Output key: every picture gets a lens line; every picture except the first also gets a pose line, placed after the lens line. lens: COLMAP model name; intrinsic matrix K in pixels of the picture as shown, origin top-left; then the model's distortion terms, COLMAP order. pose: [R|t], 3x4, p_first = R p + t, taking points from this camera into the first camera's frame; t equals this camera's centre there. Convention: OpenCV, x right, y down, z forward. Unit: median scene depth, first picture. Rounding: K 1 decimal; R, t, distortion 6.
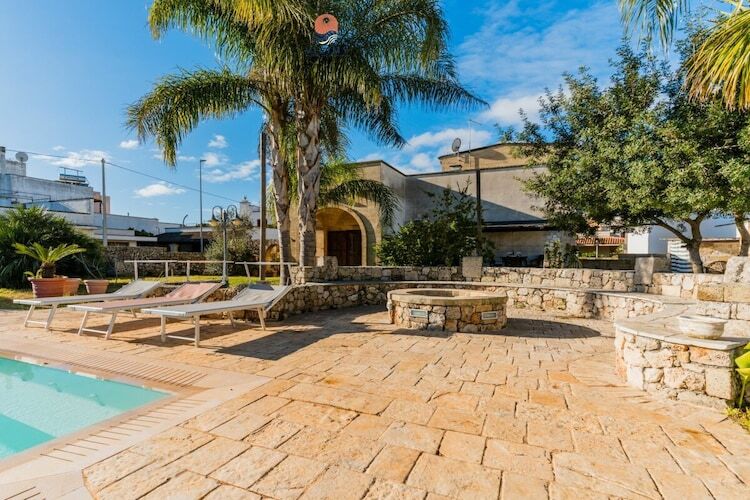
lens RADIAL K [[430.2, 0, 338.8], [0, 430.2, 266.1], [0, 0, 1]] dist [0.005186, 0.000868]
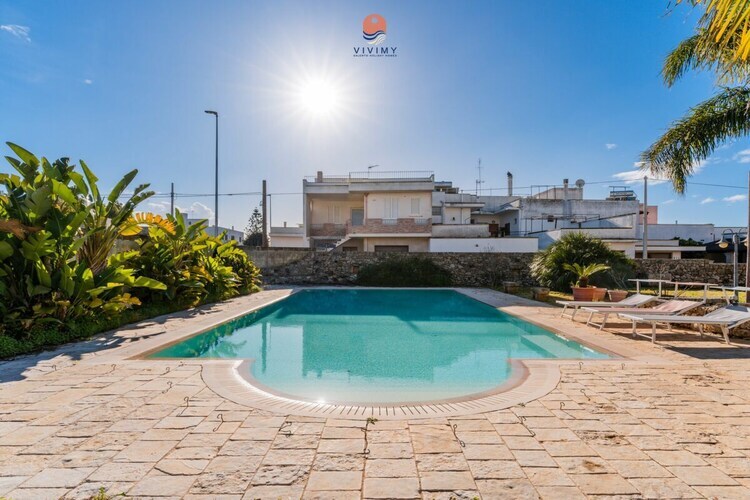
lens RADIAL K [[430.2, 0, 372.9], [0, 430.2, 253.0], [0, 0, 1]] dist [0.005186, 0.000868]
pose [[0.462552, -0.013505, -0.886489, 0.239946], [-0.024597, 0.999304, -0.028058, -0.026020], [0.886251, 0.034783, 0.461898, -0.247062]]
